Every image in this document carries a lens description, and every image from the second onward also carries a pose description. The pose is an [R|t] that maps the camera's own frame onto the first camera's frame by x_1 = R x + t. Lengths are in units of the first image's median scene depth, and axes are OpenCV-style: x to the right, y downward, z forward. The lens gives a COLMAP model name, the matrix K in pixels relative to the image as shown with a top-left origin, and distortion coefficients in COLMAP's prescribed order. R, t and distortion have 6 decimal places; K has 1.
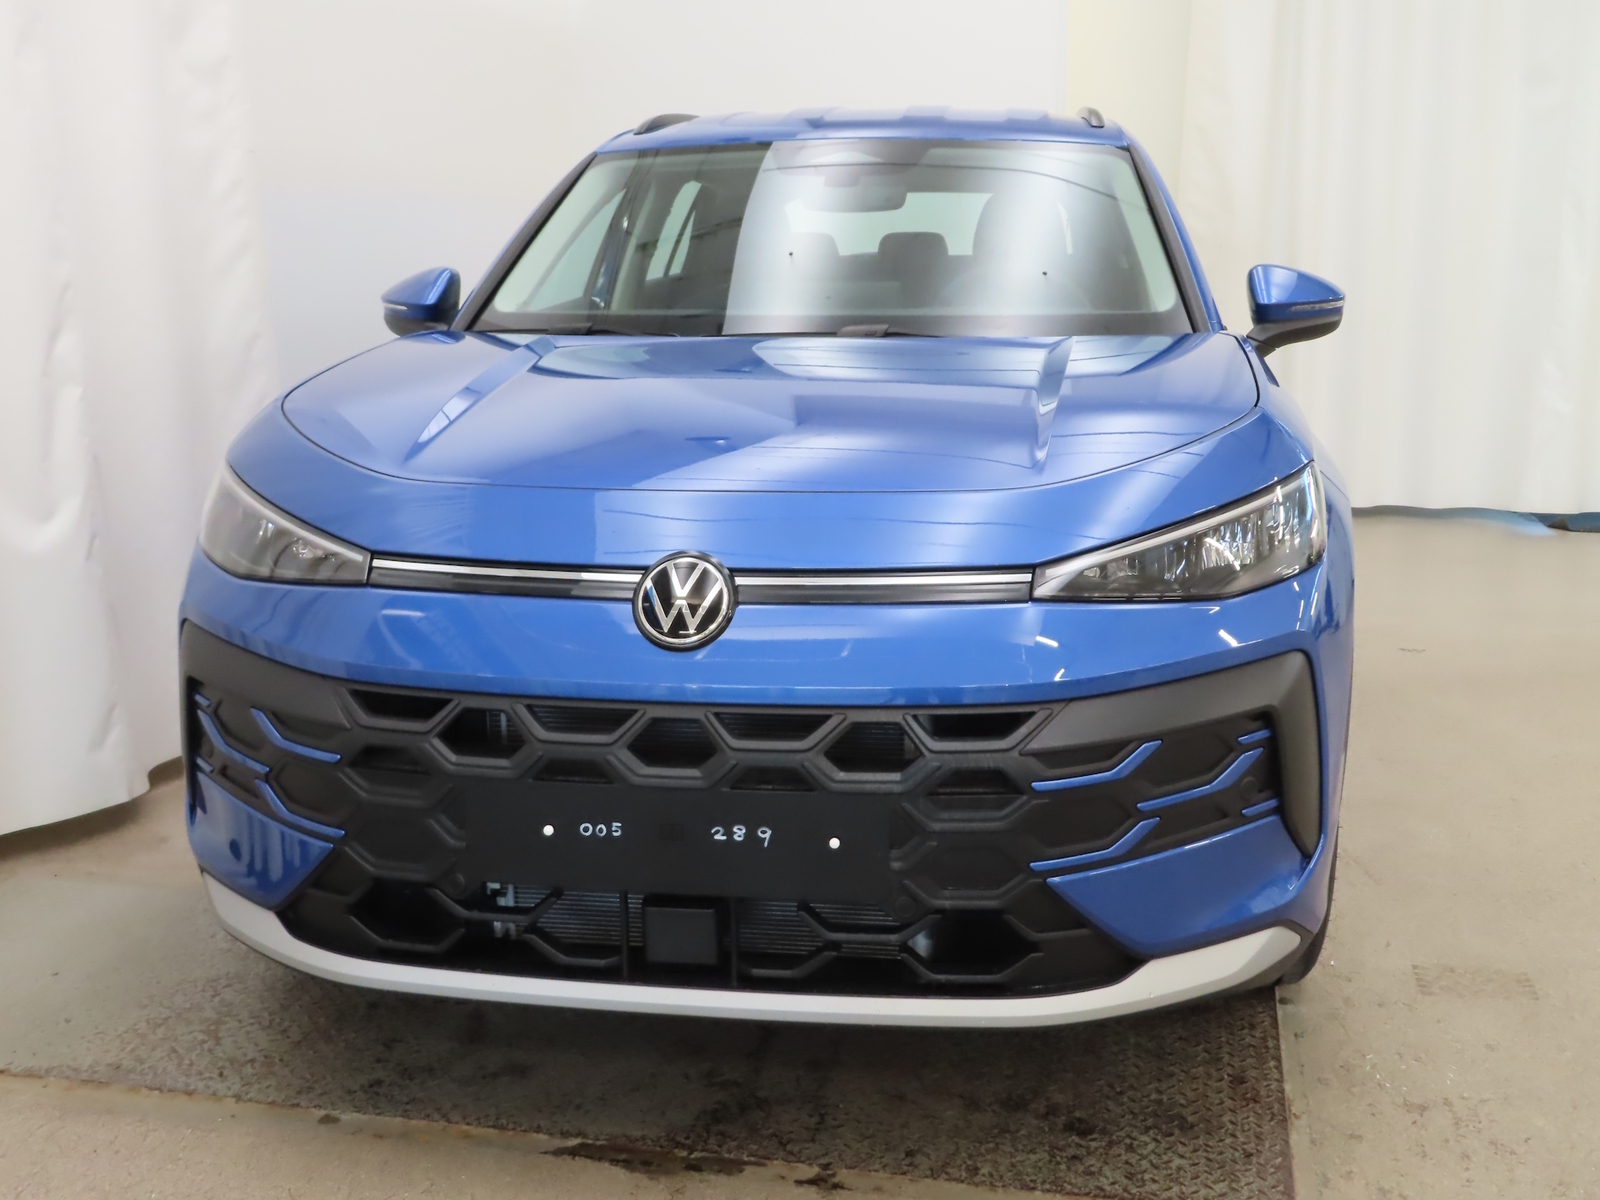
lens RADIAL K [[1746.0, 0, 800.0], [0, 1746.0, 600.0], [0, 0, 1]] dist [-0.013985, -0.048388]
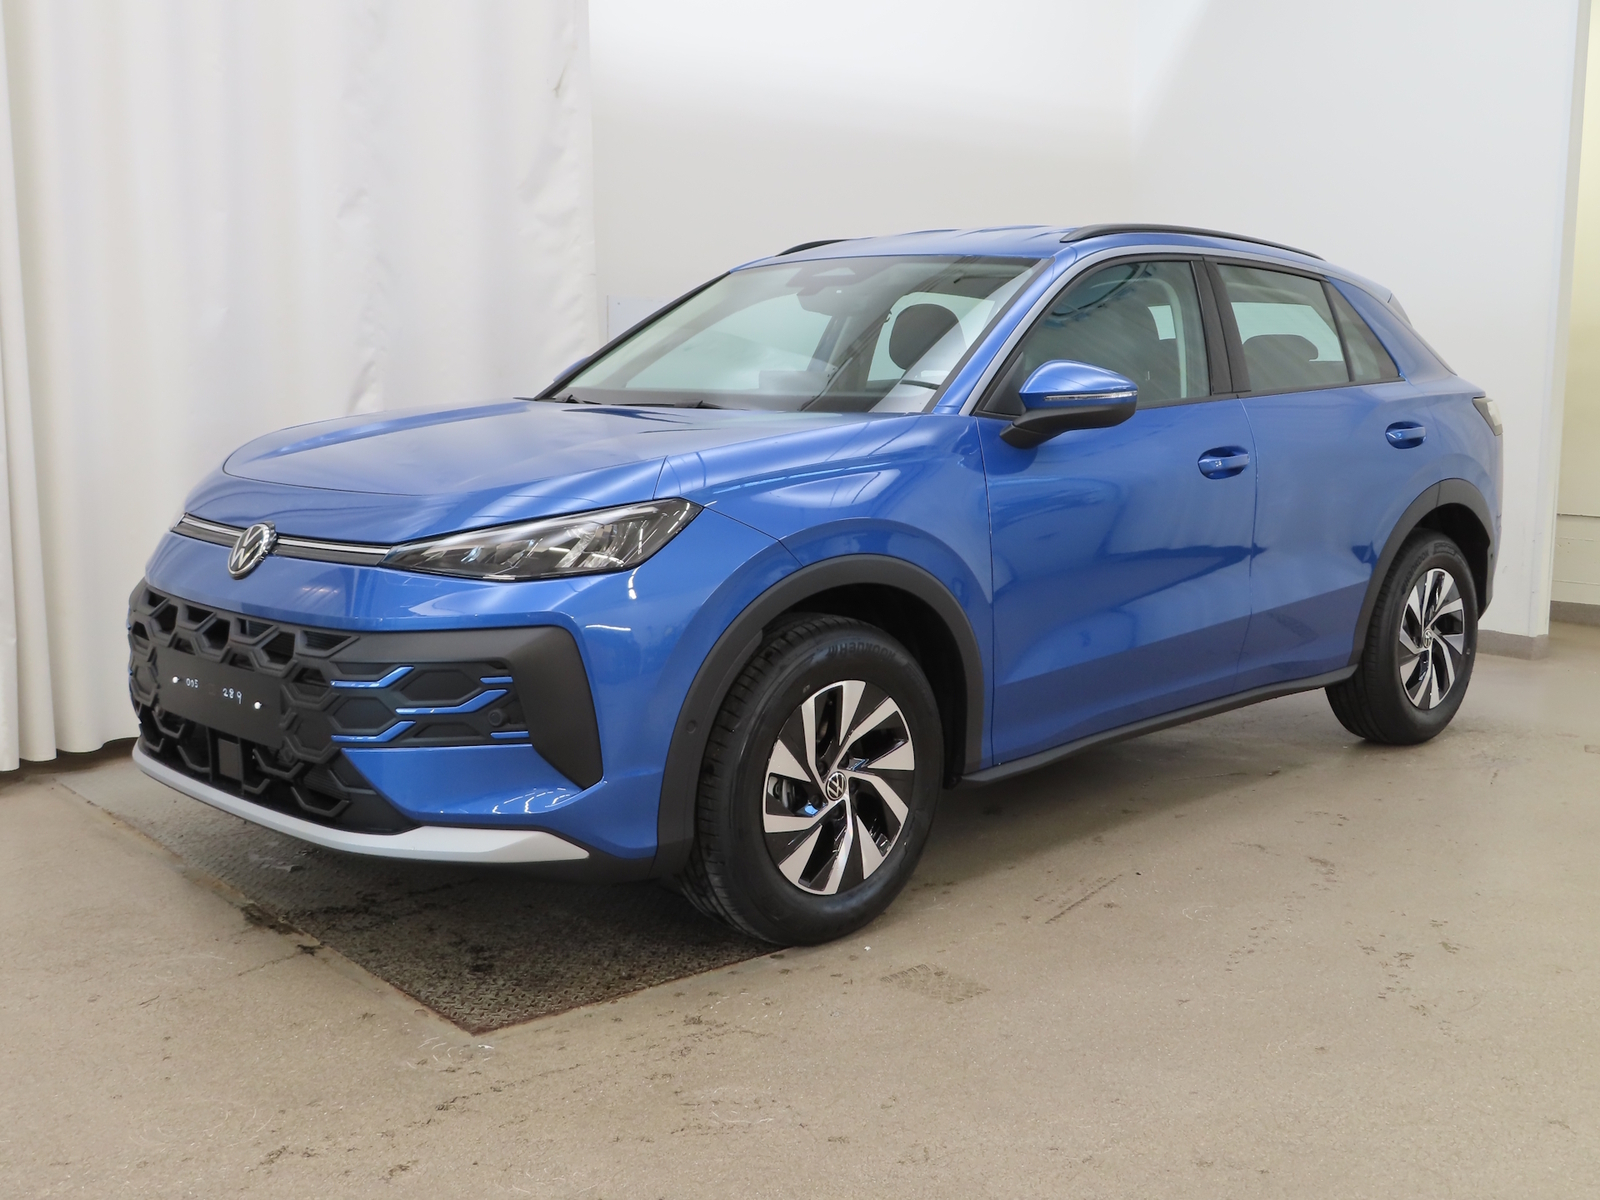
lens RADIAL K [[1746.0, 0, 800.0], [0, 1746.0, 600.0], [0, 0, 1]] dist [-0.013985, -0.048388]
pose [[0.790179, 0.094077, -0.605612, 1.292882], [-0.134082, 0.990747, -0.021041, 0.011994], [0.598029, 0.097828, 0.795482, 0.032211]]
